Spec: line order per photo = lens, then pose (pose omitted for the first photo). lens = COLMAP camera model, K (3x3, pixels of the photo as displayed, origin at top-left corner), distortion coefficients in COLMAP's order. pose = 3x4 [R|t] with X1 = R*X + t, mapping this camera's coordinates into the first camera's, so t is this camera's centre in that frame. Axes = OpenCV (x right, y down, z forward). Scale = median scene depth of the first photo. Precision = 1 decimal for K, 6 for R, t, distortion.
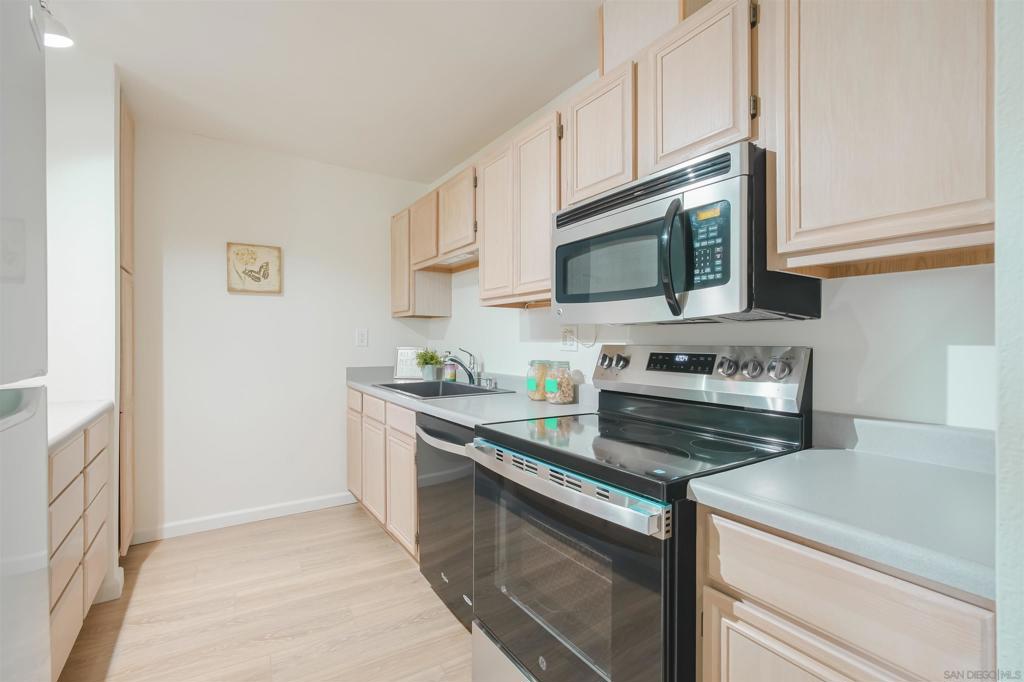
lens RADIAL K [[464.0, 0, 507.8], [0, 464.0, 344.3], [0, 0, 1]] dist [-0.014285, 0.007323]
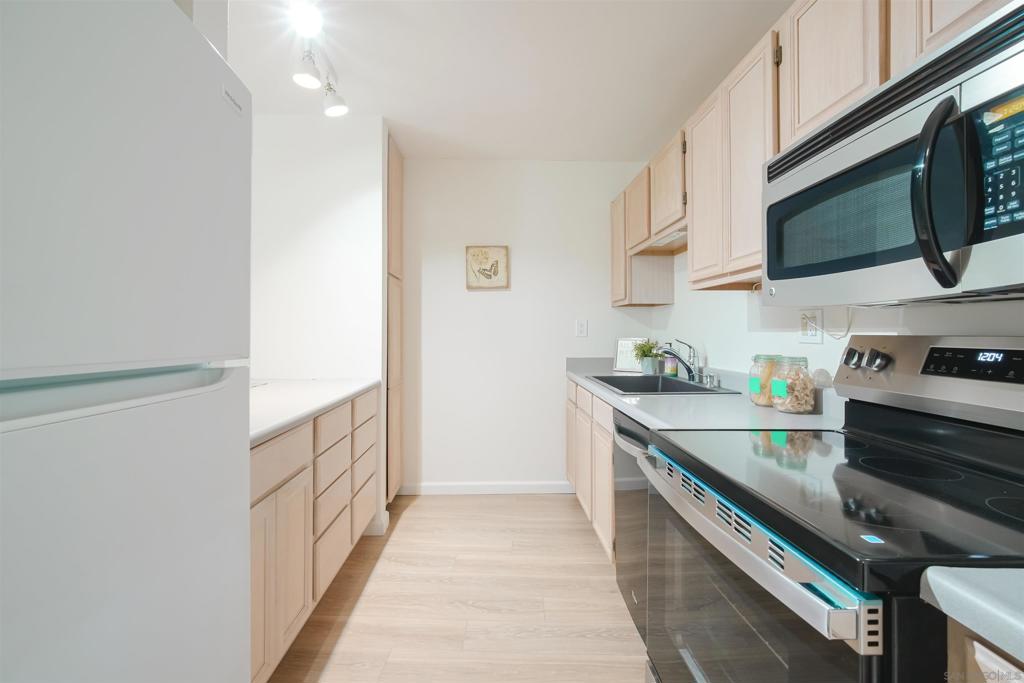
lens RADIAL K [[464.0, 0, 502.1], [0, 464.0, 330.4], [0, 0, 1]] dist [-0.014285, 0.007323]
pose [[0.839017, -0.006147, -0.544071, 0.128356], [0.000994, 0.999952, -0.009764, 0.000000], [0.544105, 0.007651, 0.838982, 0.108211]]
